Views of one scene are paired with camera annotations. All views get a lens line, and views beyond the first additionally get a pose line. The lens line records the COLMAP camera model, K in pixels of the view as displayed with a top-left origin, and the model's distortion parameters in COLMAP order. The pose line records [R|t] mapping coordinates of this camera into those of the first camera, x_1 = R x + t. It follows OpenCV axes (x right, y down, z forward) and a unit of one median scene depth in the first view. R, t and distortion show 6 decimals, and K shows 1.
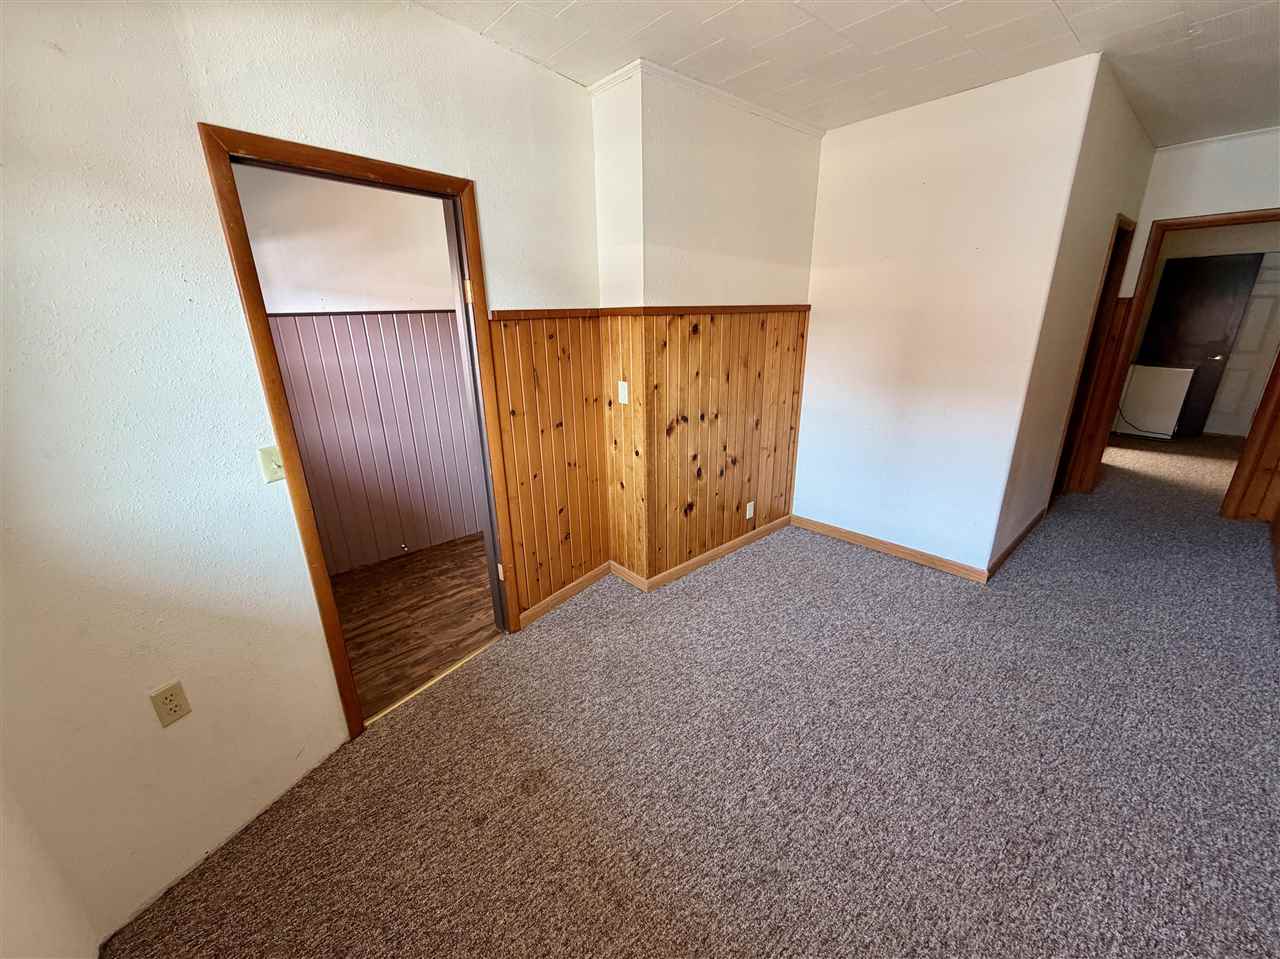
lens RADIAL K [[507.2, 0, 639.3], [0, 507.2, 483.4], [0, 0, 1]] dist [-0.000220, -0.000370]
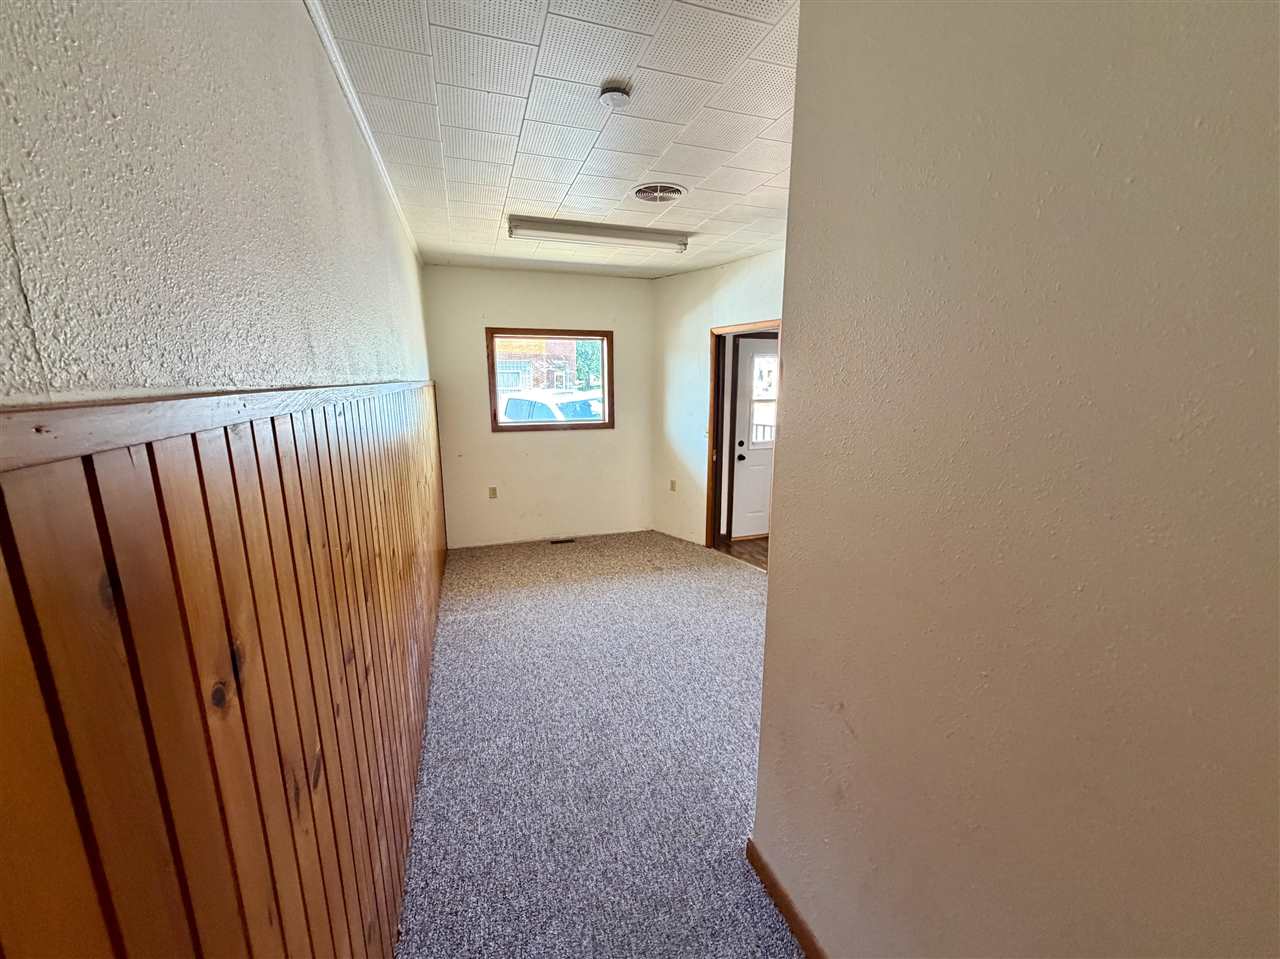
lens RADIAL K [[507.2, 0, 639.5], [0, 507.2, 484.4], [0, 0, 1]] dist [-0.000220, -0.000370]
pose [[-0.408858, 0.206569, -0.888912, 2.035382], [-0.279354, 0.898959, 0.337394, -0.622824], [0.868790, 0.386267, -0.309841, 1.598039]]
